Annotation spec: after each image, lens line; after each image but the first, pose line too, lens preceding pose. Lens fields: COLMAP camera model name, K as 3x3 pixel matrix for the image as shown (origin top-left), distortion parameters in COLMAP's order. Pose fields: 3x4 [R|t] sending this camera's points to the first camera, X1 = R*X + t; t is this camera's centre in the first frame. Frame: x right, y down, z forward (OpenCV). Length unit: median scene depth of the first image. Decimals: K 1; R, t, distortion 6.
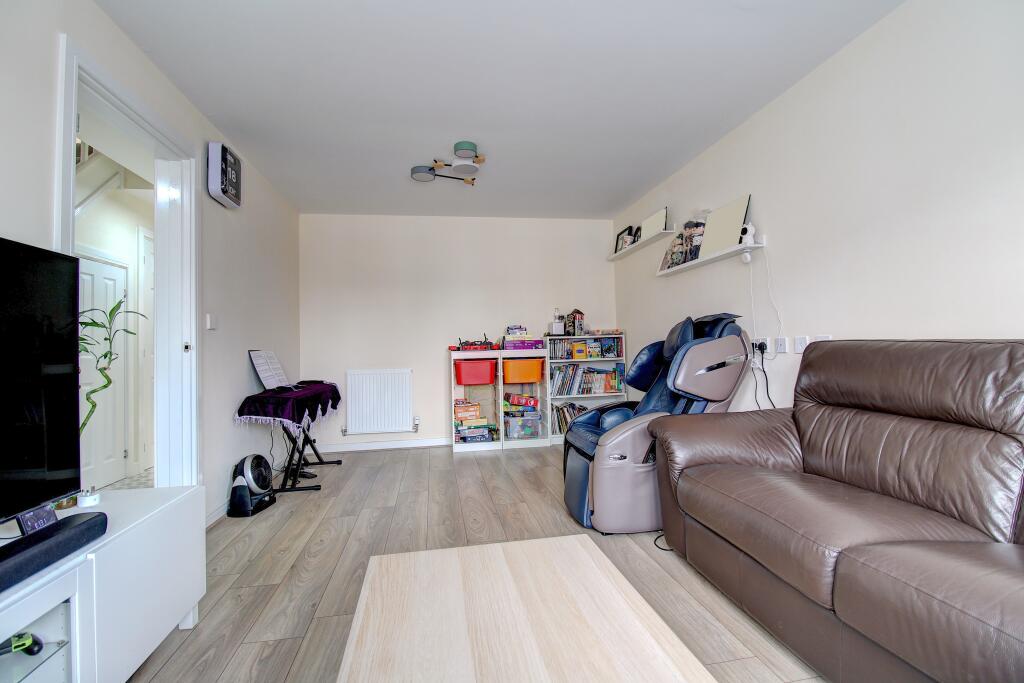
lens RADIAL K [[479.0, 0, 514.1], [0, 479.0, 341.4], [0, 0, 1]] dist [-0.004223, -0.000748]
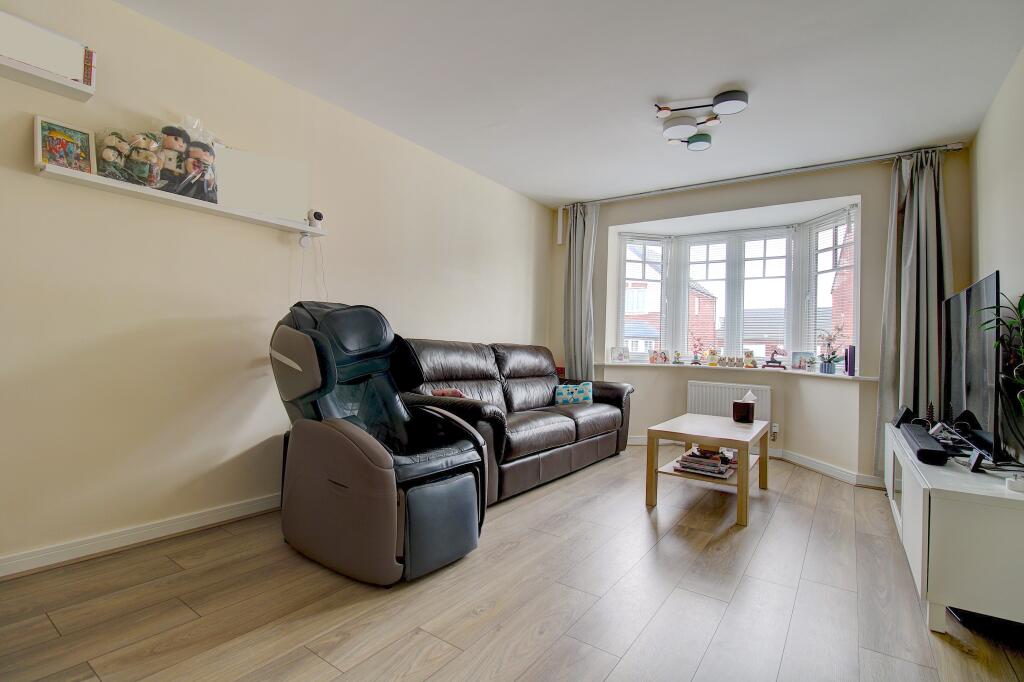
lens RADIAL K [[479.0, 0, 514.5], [0, 479.0, 343.1], [0, 0, 1]] dist [-0.004223, -0.000748]
pose [[-0.709360, 0.000872, 0.704845, -0.422947], [-0.028213, 0.999163, -0.029629, 0.033938], [-0.704281, -0.040903, -0.708742, 1.303414]]
